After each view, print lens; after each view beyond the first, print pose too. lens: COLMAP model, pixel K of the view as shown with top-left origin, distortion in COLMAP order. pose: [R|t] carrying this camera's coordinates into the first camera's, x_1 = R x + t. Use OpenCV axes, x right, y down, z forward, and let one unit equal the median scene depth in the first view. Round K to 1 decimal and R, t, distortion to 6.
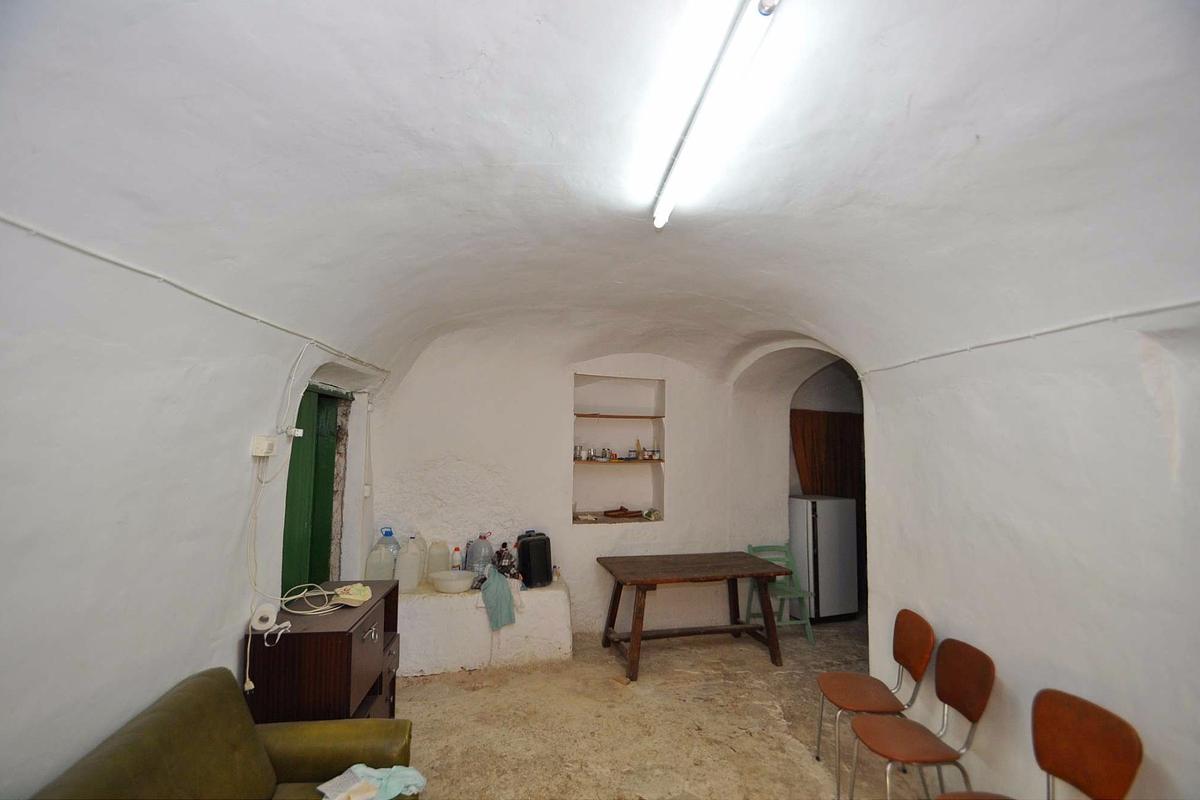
lens RADIAL K [[532.6, 0, 604.5], [0, 532.6, 403.7], [0, 0, 1]] dist [0.015070, -0.017019]
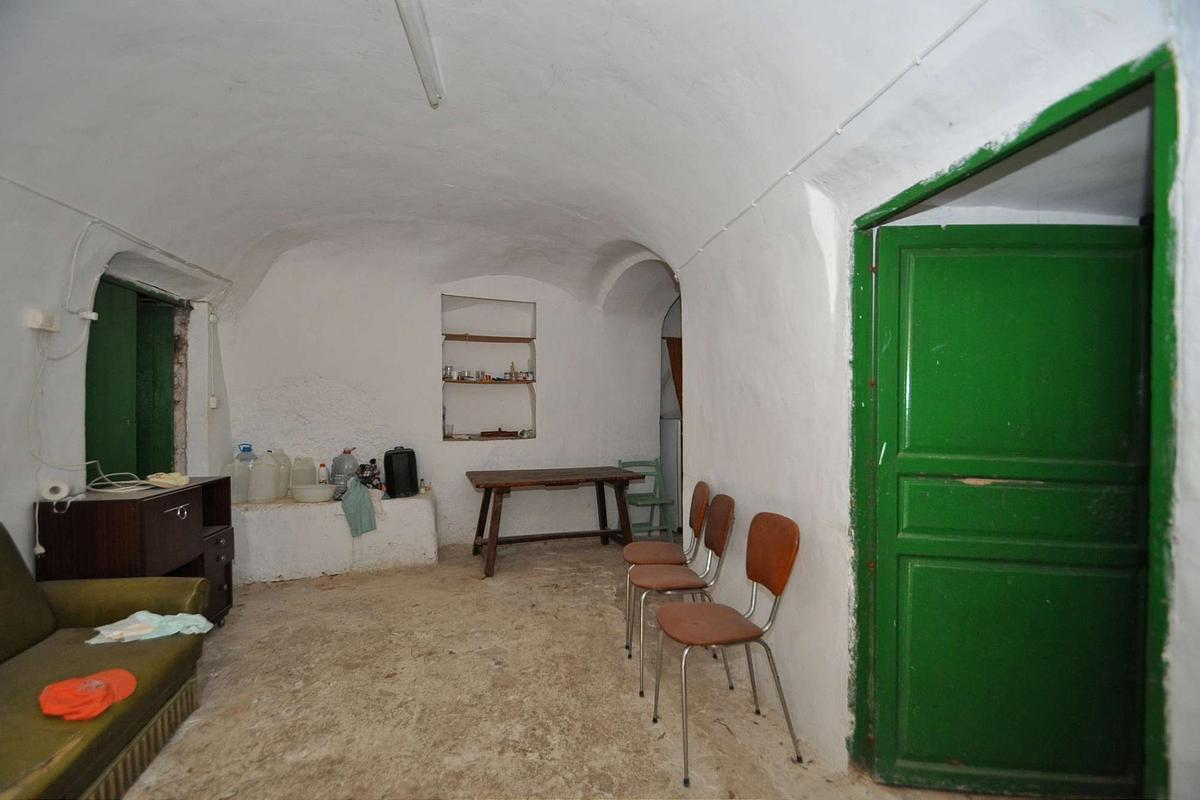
lens RADIAL K [[532.6, 0, 604.5], [0, 532.6, 403.7], [0, 0, 1]] dist [0.015070, -0.017019]
pose [[0.996040, -0.014117, 0.087776, 0.180637], [0.008331, 0.997789, 0.065935, 0.098687], [-0.088512, -0.064943, 0.993956, -0.052546]]
